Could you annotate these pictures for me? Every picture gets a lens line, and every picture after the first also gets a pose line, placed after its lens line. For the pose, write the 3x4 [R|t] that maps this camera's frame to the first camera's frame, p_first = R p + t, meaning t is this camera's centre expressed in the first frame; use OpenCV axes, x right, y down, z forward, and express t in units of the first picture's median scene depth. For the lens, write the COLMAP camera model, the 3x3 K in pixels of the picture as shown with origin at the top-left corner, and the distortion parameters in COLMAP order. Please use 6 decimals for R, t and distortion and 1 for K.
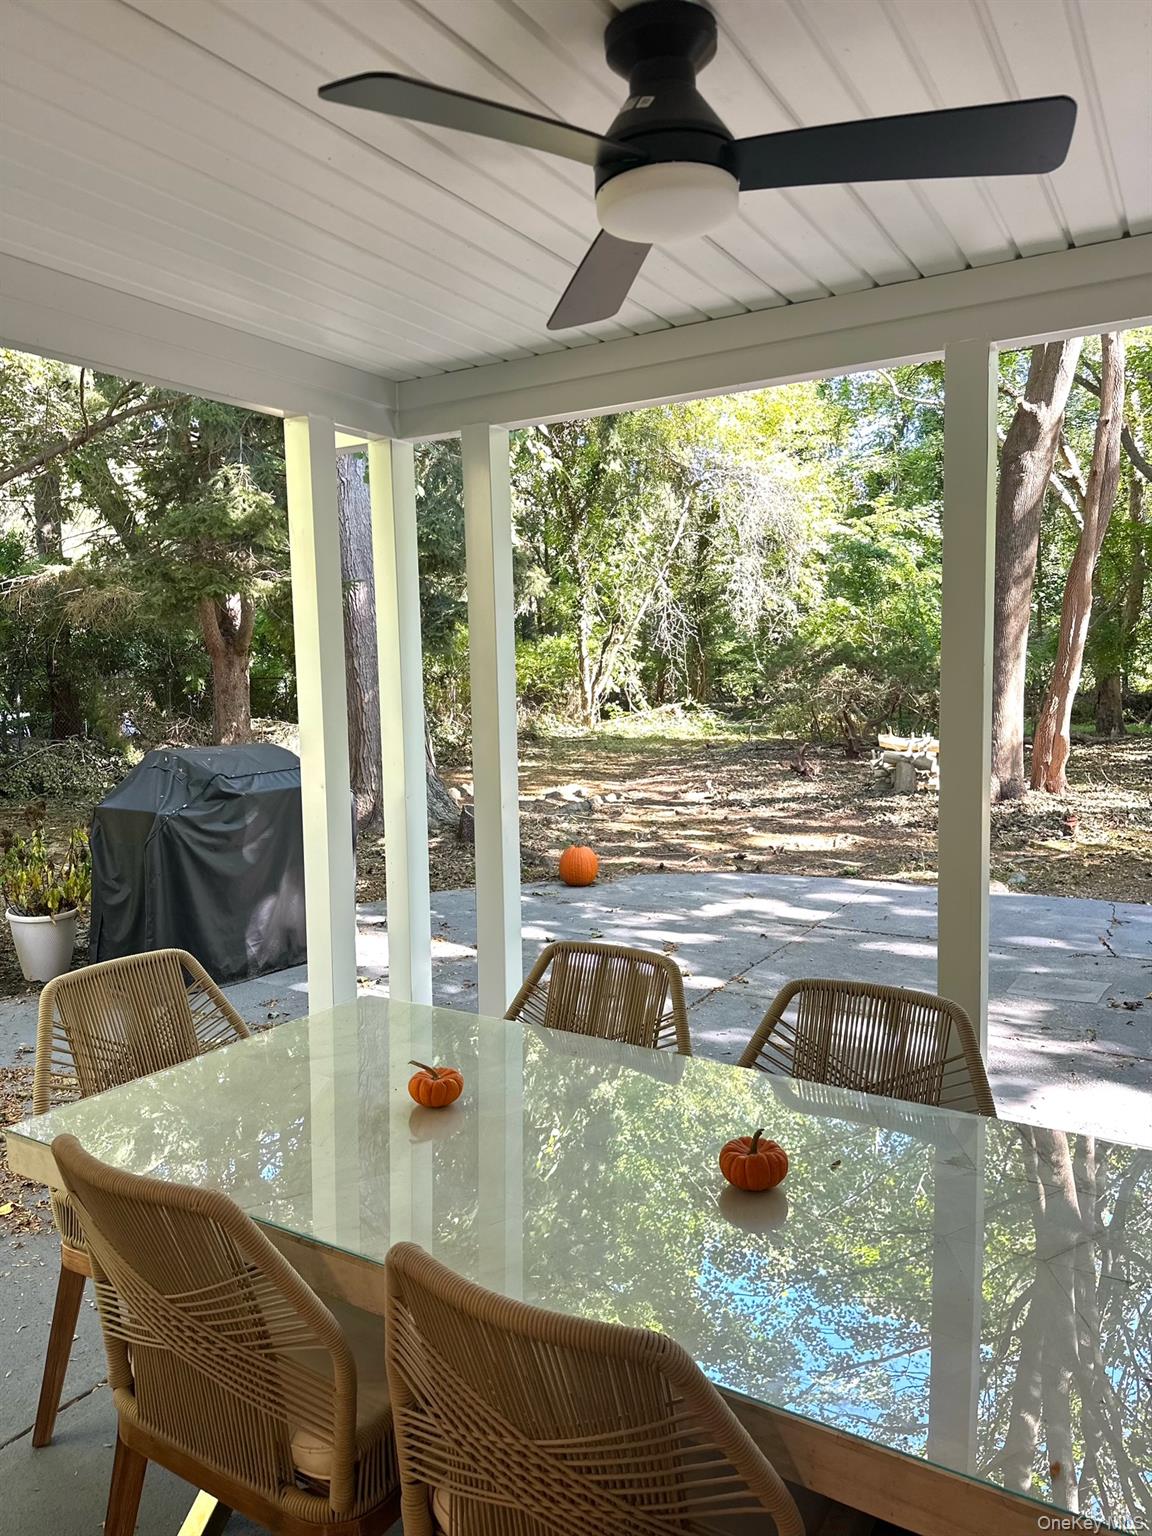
lens RADIAL K [[1067.8, 0, 570.1], [0, 1067.8, 774.0], [0, 0, 1]] dist [0.058424, -0.066474]
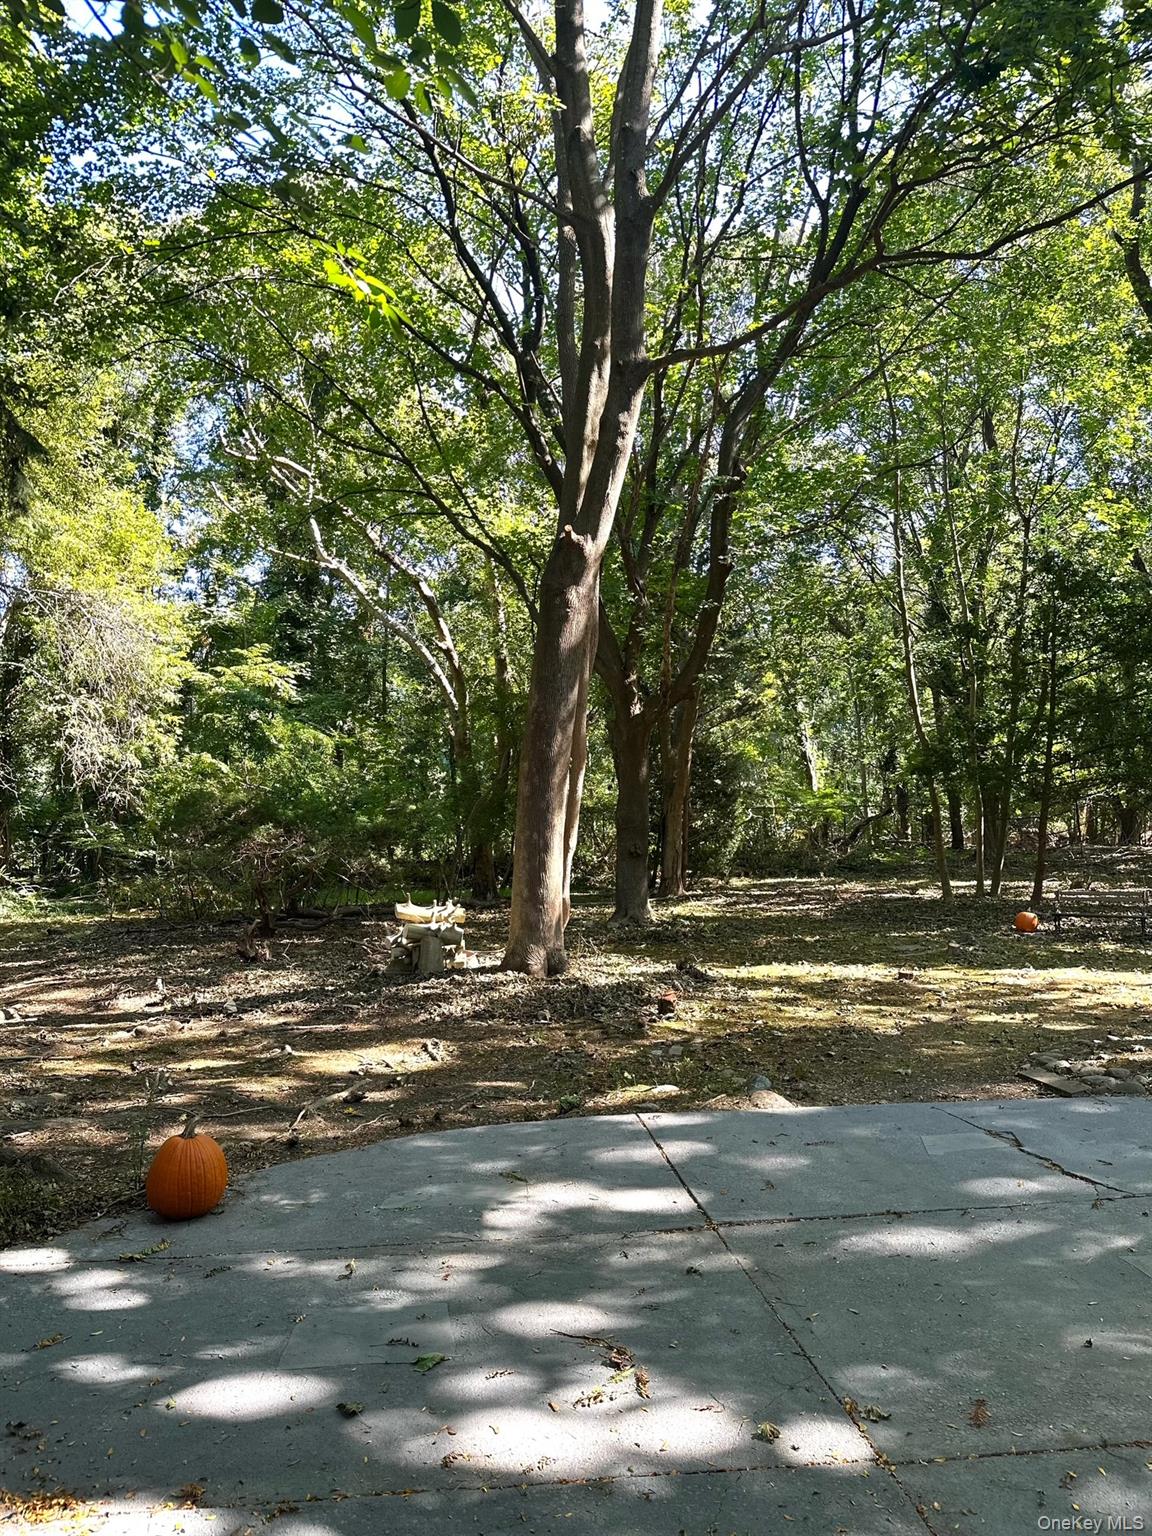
lens RADIAL K [[1067.8, 0, 581.8], [0, 1067.8, 768.1], [0, 0, 1]] dist [0.058424, -0.066474]
pose [[0.782897, 0.047398, 0.620343, -0.097152], [0.056743, 0.987498, -0.147064, -0.010504], [-0.619558, 0.150336, 0.770420, 0.255527]]
